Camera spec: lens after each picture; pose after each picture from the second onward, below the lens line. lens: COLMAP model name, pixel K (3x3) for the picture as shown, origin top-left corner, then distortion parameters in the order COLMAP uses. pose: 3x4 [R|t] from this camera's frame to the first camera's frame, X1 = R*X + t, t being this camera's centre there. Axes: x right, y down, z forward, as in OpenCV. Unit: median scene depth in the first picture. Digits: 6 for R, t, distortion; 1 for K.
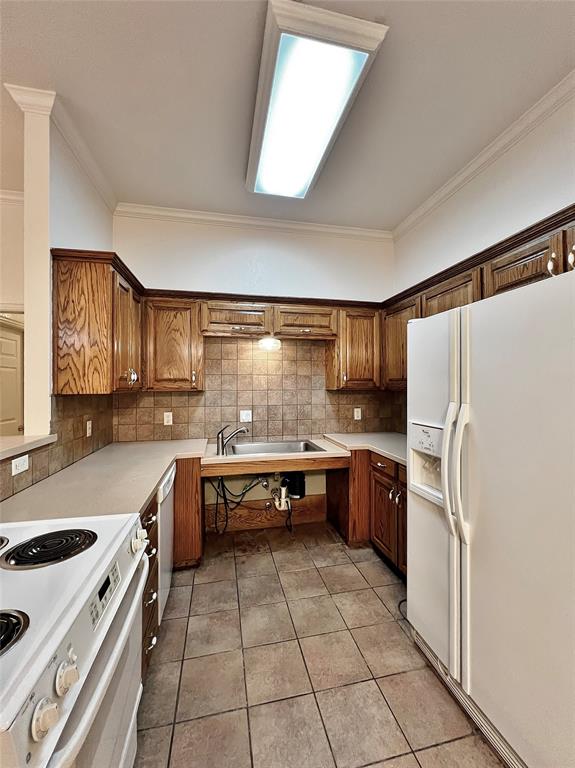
lens RADIAL K [[311.5, 0, 288.1], [0, 311.5, 384.3], [0, 0, 1]] dist [-0.000396, 0.000344]
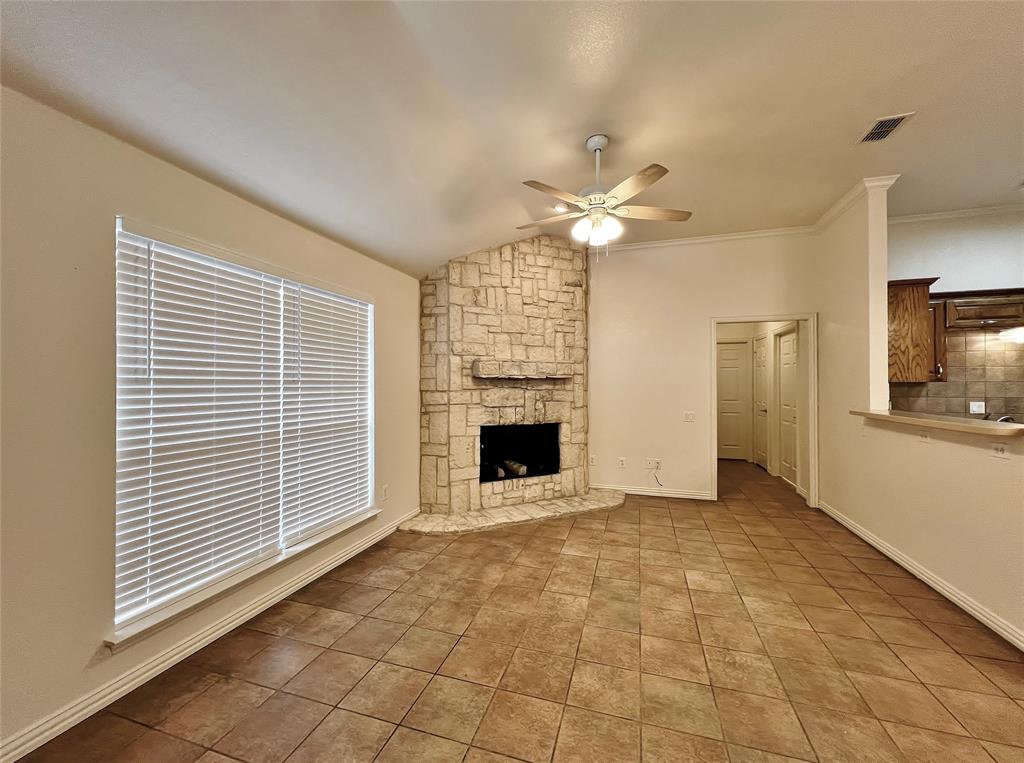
lens RADIAL K [[415.0, 0, 511.2], [0, 415.0, 381.3], [0, 0, 1]] dist [-0.003944, 0.000000]
pose [[0.869695, -0.000941, -0.493589, -1.277878], [0.000908, 1.000000, -0.000307, 0.026921], [0.493589, -0.000181, 0.869696, -1.469325]]
